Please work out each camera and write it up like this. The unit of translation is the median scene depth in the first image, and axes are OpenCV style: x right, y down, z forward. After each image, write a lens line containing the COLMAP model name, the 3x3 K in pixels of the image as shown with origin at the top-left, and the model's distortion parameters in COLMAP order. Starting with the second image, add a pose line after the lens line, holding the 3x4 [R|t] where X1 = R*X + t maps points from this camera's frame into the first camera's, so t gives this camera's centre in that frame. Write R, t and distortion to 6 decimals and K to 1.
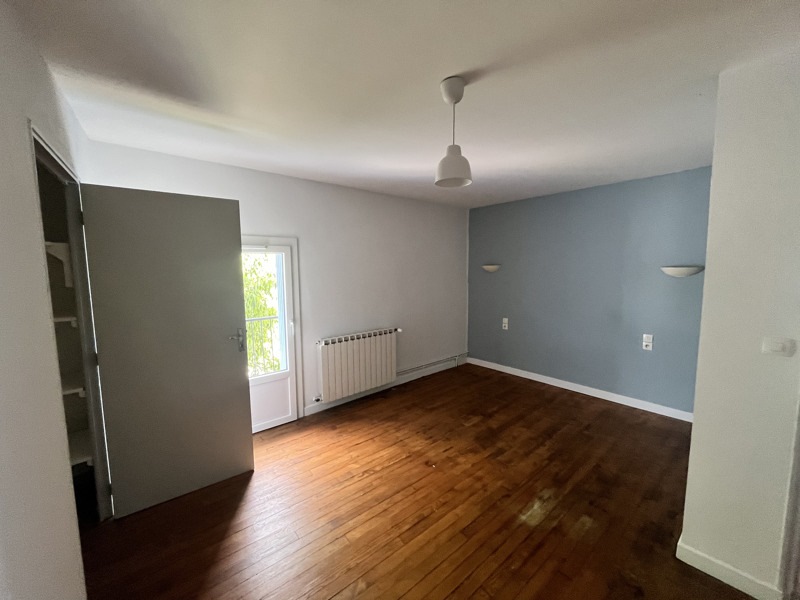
lens RADIAL K [[324.3, 0, 401.0], [0, 324.3, 294.9], [0, 0, 1]] dist [0.012420, 0.000026]
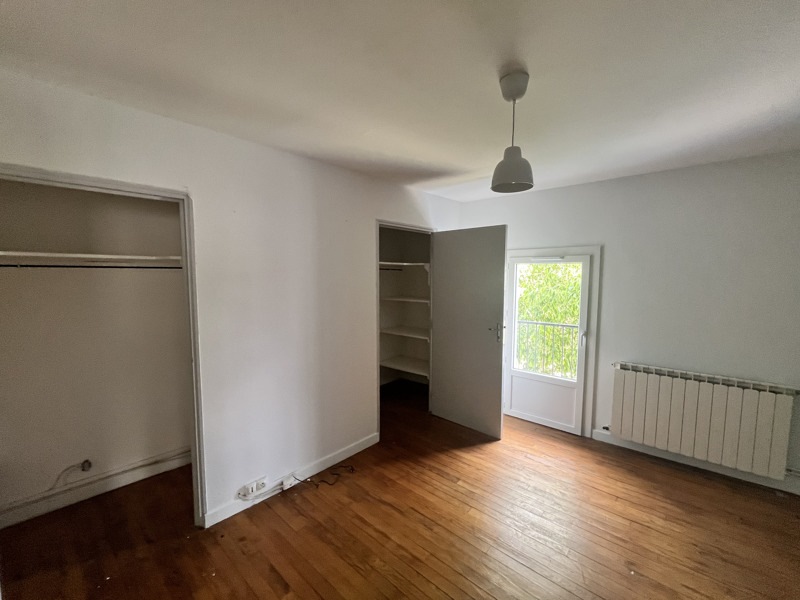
lens RADIAL K [[324.3, 0, 400.6], [0, 324.3, 301.9], [0, 0, 1]] dist [0.012420, 0.000026]
pose [[0.185784, 0.099402, -0.977550, 0.496187], [-0.088365, 0.992529, 0.084132, -0.043878], [0.978609, 0.070751, 0.193179, 0.273205]]
